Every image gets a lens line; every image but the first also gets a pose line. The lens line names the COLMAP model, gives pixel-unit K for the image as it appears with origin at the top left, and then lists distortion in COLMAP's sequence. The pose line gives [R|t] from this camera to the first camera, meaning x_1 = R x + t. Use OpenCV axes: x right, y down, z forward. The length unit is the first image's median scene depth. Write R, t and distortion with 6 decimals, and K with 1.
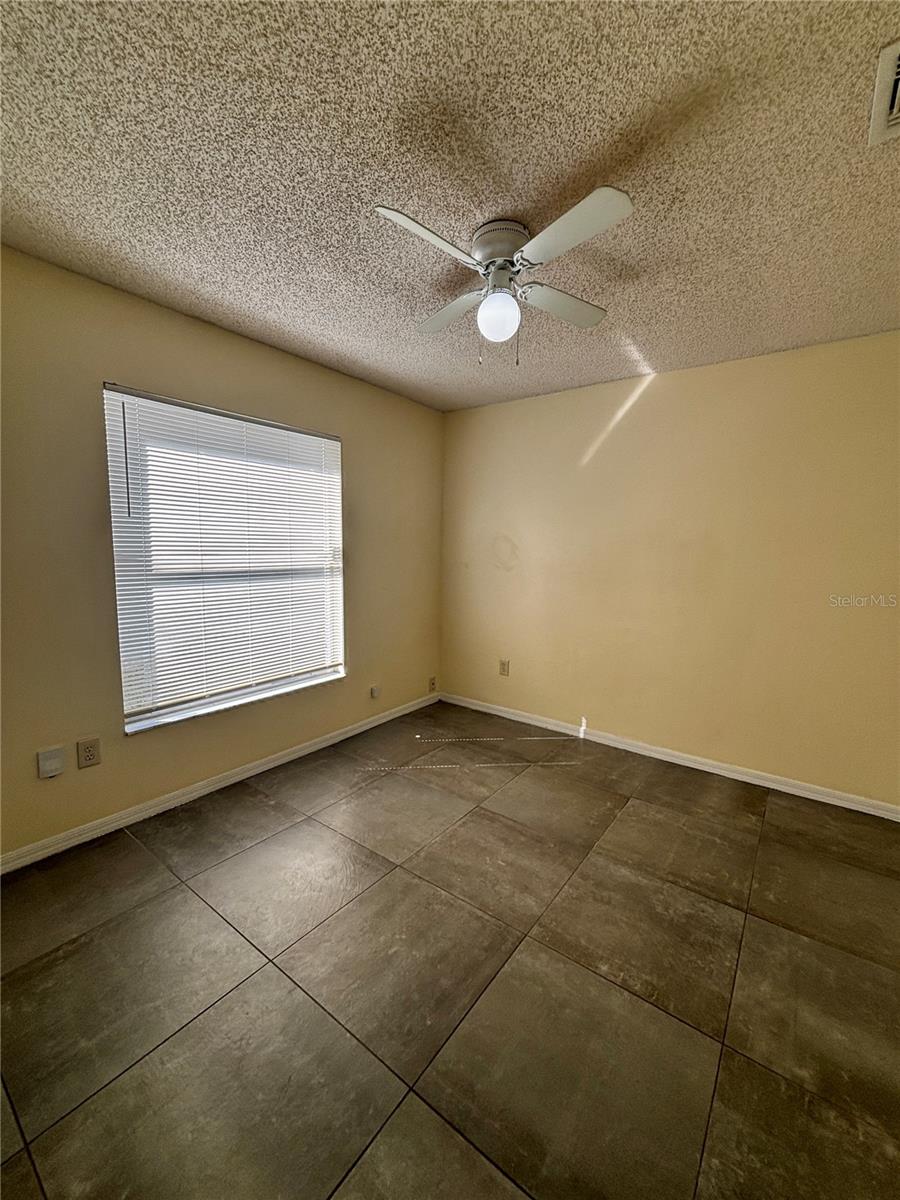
lens RADIAL K [[482.9, 0, 450.1], [0, 482.9, 591.7], [0, 0, 1]] dist [-0.000592, 0.000553]
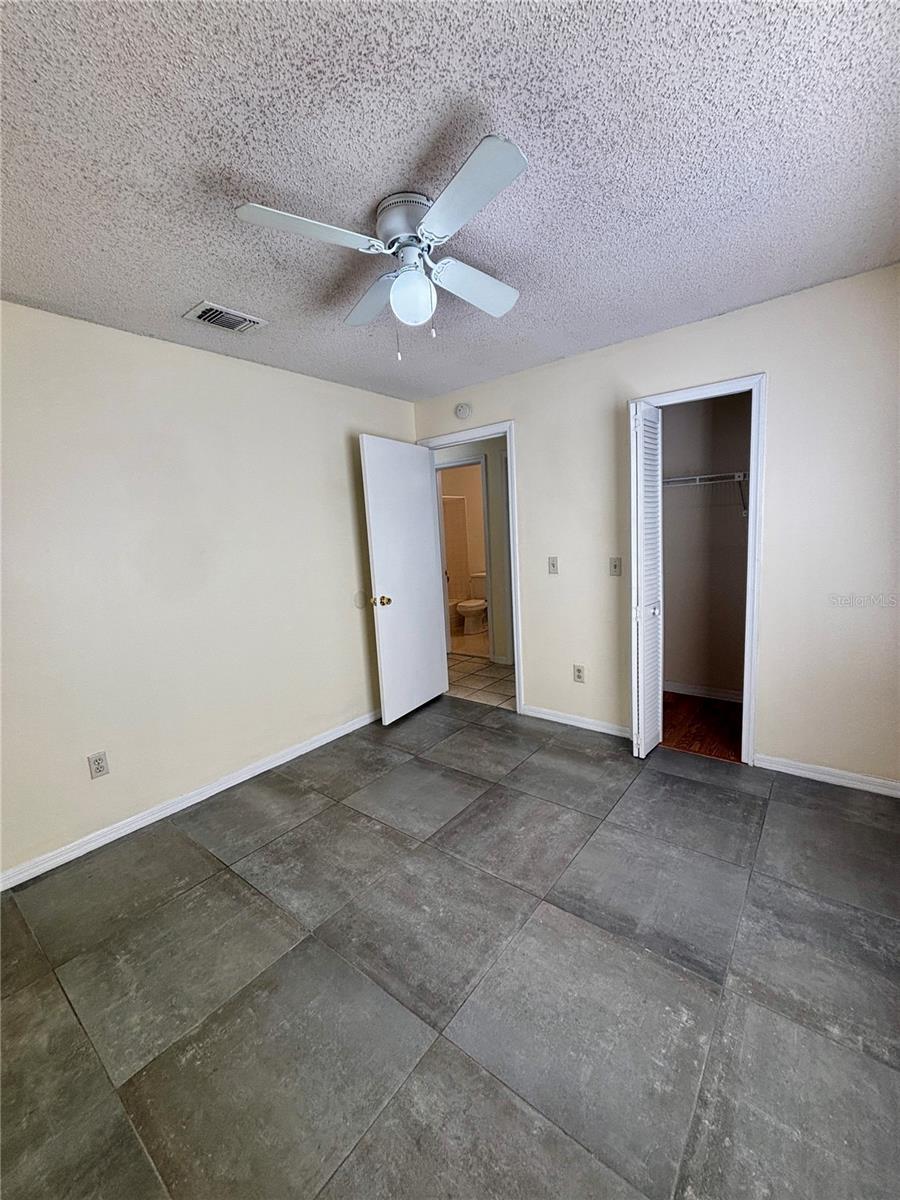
lens RADIAL K [[482.9, 0, 451.8], [0, 482.9, 597.5], [0, 0, 1]] dist [-0.000592, 0.000553]
pose [[-0.999014, 0.030620, 0.032133, 0.018414], [0.037333, 0.971231, 0.235193, -0.235115], [-0.024007, 0.236161, -0.971417, 2.122413]]
